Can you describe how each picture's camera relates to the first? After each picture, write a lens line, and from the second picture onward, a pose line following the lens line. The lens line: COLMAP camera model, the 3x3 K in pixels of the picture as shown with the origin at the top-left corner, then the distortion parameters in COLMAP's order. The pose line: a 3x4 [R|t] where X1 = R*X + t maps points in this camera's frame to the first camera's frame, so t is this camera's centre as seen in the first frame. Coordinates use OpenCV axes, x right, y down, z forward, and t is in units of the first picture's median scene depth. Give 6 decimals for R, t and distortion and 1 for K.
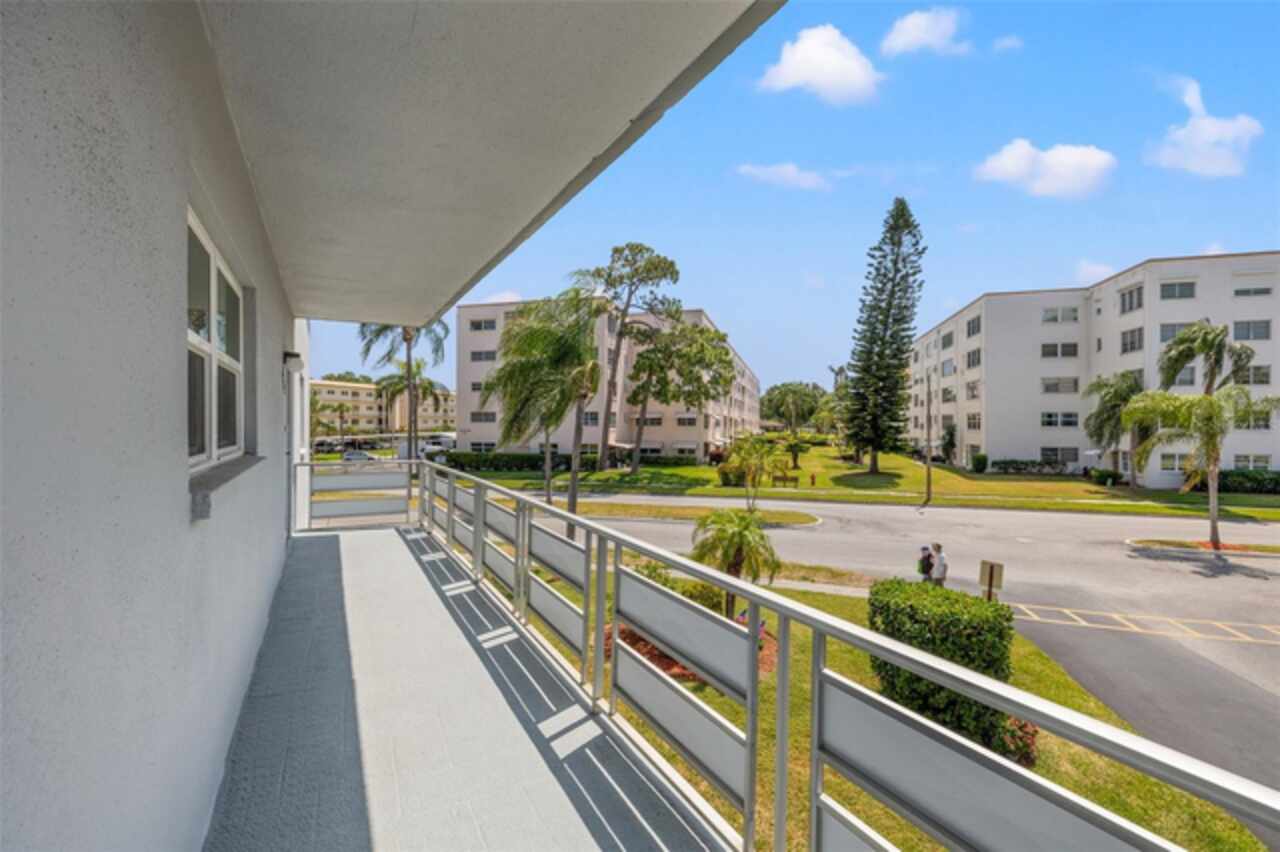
lens RADIAL K [[530.6, 0, 637.2], [0, 530.6, 424.7], [0, 0, 1]] dist [0.002448, 0.000222]
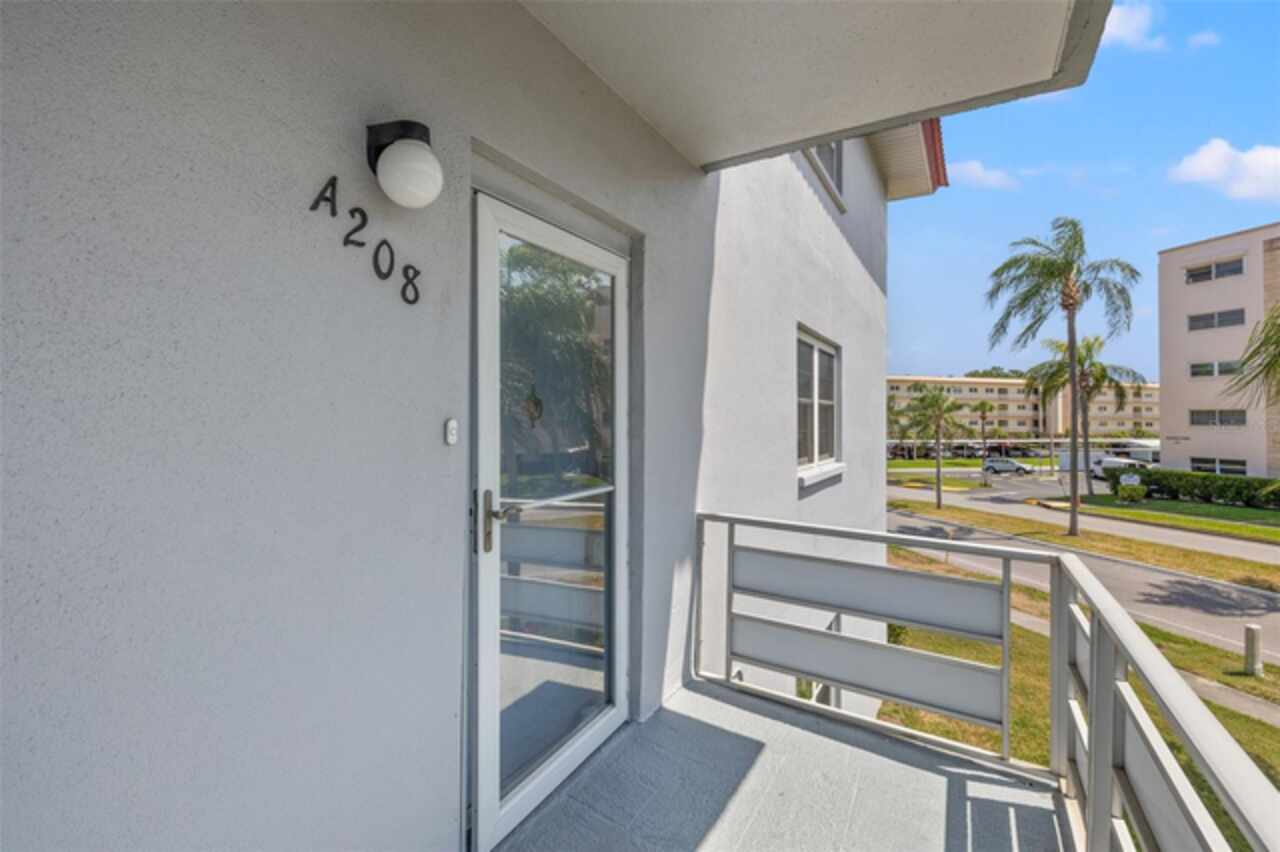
lens RADIAL K [[530.6, 0, 639.4], [0, 530.6, 404.6], [0, 0, 1]] dist [0.002448, 0.000222]
pose [[0.455663, -0.021057, -0.889903, -0.036741], [-0.014894, 0.999400, -0.031274, 0.000122], [0.890028, 0.027505, 0.455076, 0.096892]]
